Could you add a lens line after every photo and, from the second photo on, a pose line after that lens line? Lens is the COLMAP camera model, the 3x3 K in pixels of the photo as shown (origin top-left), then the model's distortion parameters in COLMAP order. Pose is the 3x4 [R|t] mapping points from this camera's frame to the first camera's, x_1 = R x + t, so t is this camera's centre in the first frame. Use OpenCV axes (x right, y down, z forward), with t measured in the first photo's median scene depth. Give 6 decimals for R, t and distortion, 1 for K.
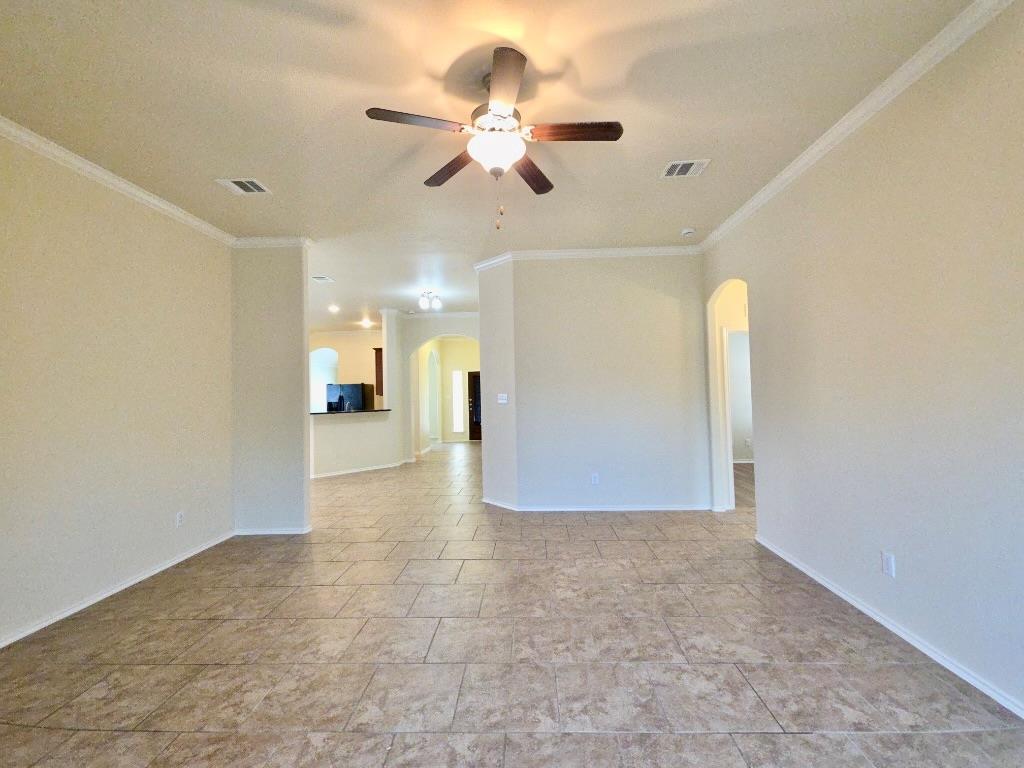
lens RADIAL K [[437.1, 0, 518.0], [0, 437.1, 377.3], [0, 0, 1]] dist [0.016790, -0.008274]
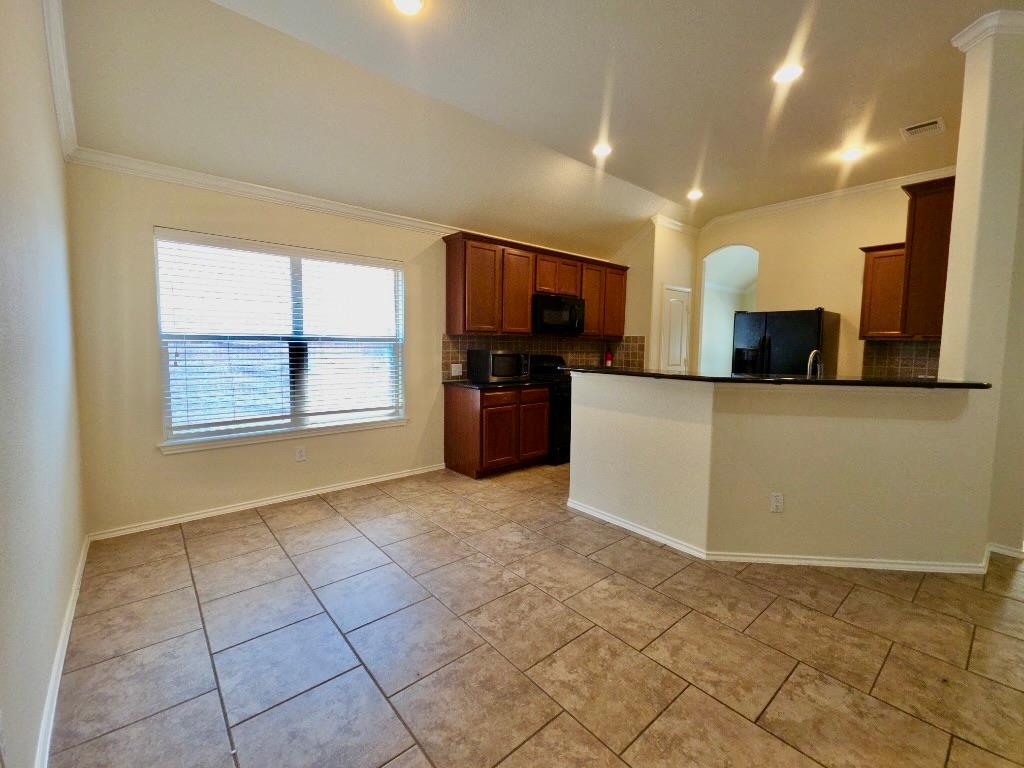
lens RADIAL K [[437.1, 0, 516.2], [0, 437.1, 378.8], [0, 0, 1]] dist [0.016790, -0.008274]
pose [[0.671191, 0.087920, -0.736052, -0.895518], [-0.000140, 0.992957, 0.118479, 0.122561], [0.741284, -0.079418, 0.666476, 1.839540]]
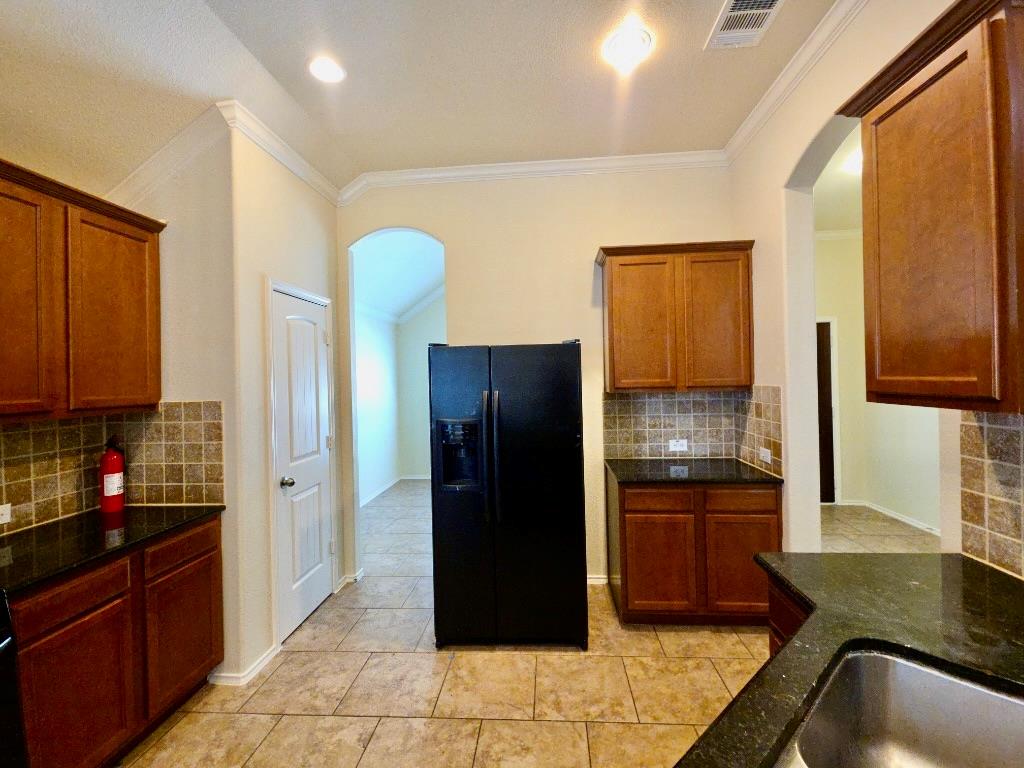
lens RADIAL K [[437.1, 0, 522.7], [0, 437.1, 374.2], [0, 0, 1]] dist [0.016790, -0.008274]
pose [[0.999412, -0.004391, -0.034012, -1.448321], [0.005533, 0.999421, 0.033572, 0.091665], [0.033844, -0.033741, 0.998857, 2.903892]]
